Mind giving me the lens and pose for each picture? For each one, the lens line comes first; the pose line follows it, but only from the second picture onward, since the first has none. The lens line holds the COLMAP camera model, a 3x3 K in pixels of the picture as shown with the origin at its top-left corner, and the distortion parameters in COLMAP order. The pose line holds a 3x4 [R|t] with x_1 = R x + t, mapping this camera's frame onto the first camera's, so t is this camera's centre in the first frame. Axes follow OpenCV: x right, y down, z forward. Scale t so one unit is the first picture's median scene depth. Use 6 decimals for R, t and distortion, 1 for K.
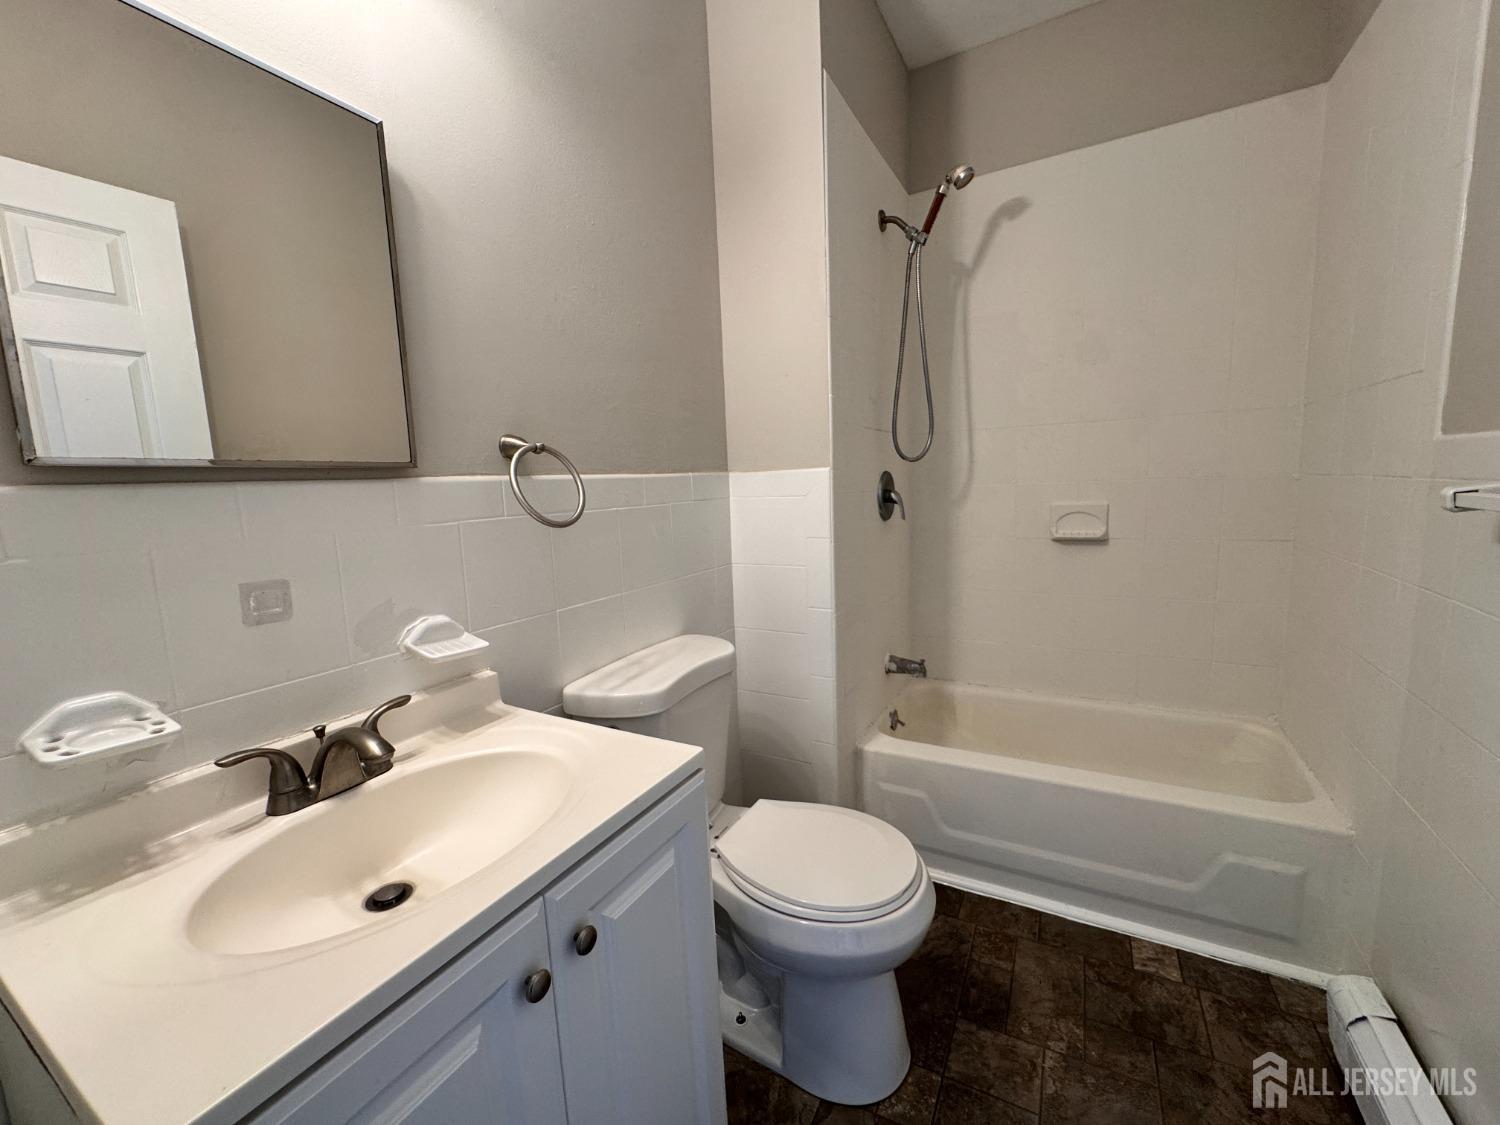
lens RADIAL K [[599.7, 0, 750.0], [0, 599.7, 562.5], [0, 0, 1]] dist [0.001960, 0.000152]
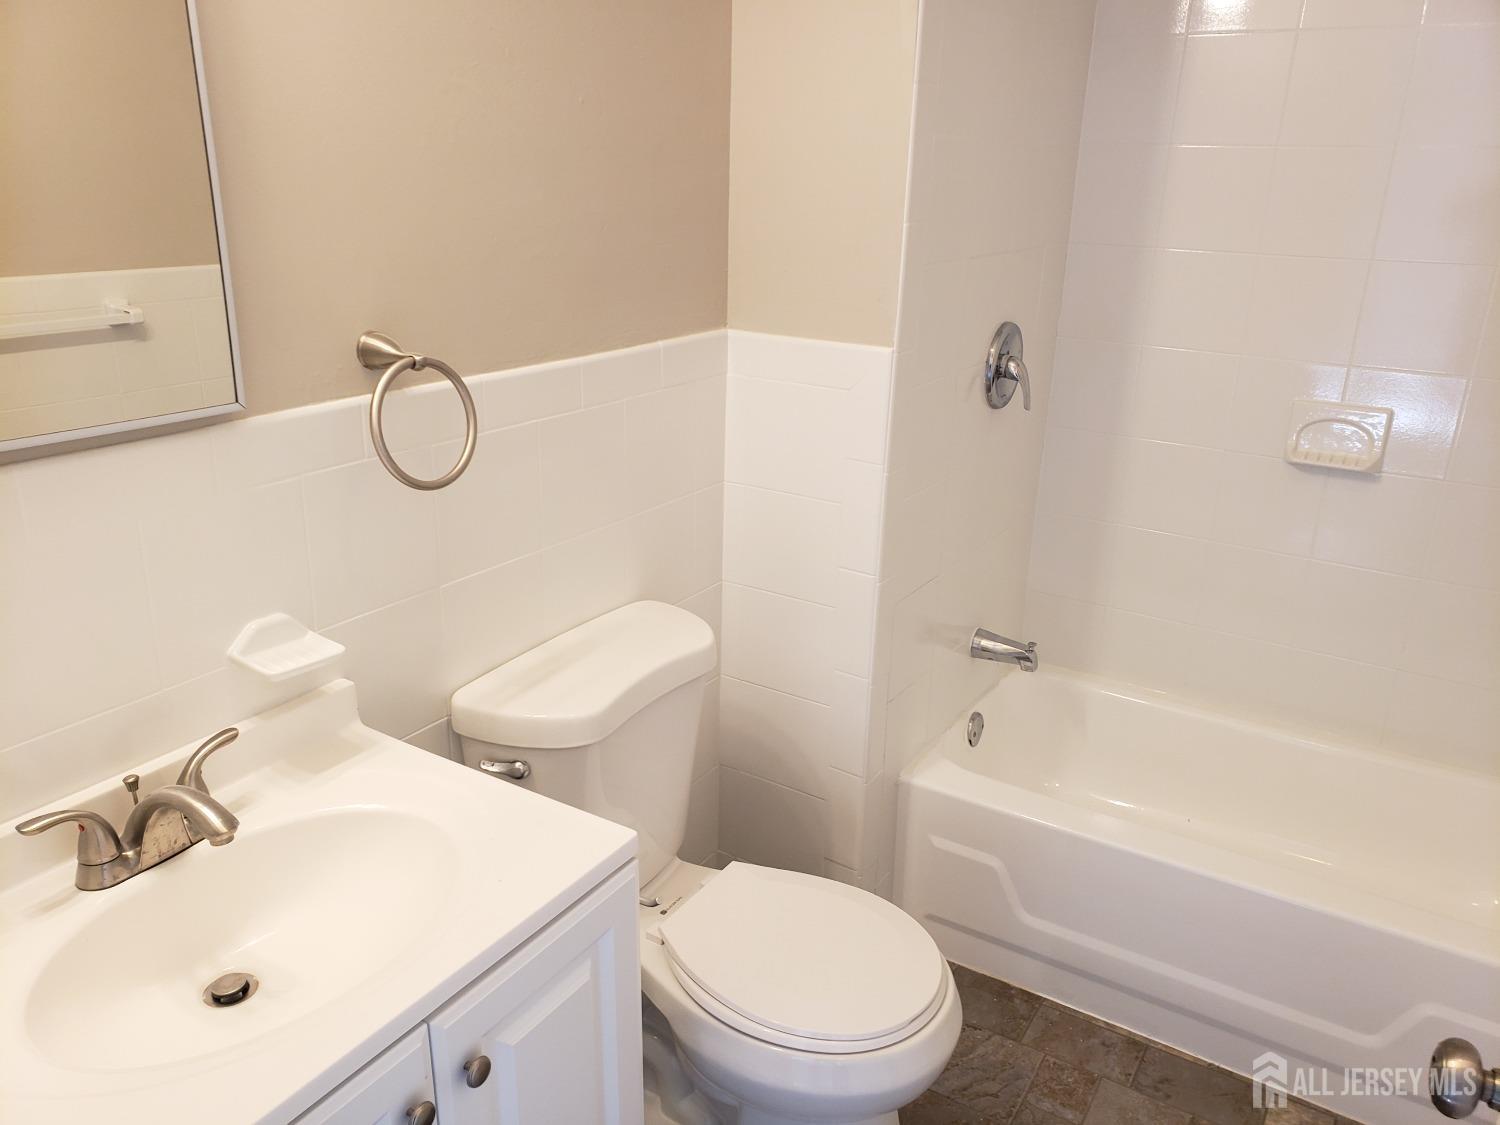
lens RADIAL K [[1156.4, 0, 736.4], [0, 1156.4, 571.4], [0, 0, 1]] dist [0.063308, -0.069031]
pose [[0.996150, 0.081576, -0.032099, 0.049846], [-0.072802, 0.973792, 0.215474, -0.268090], [0.048835, -0.212307, 0.975982, -0.263469]]
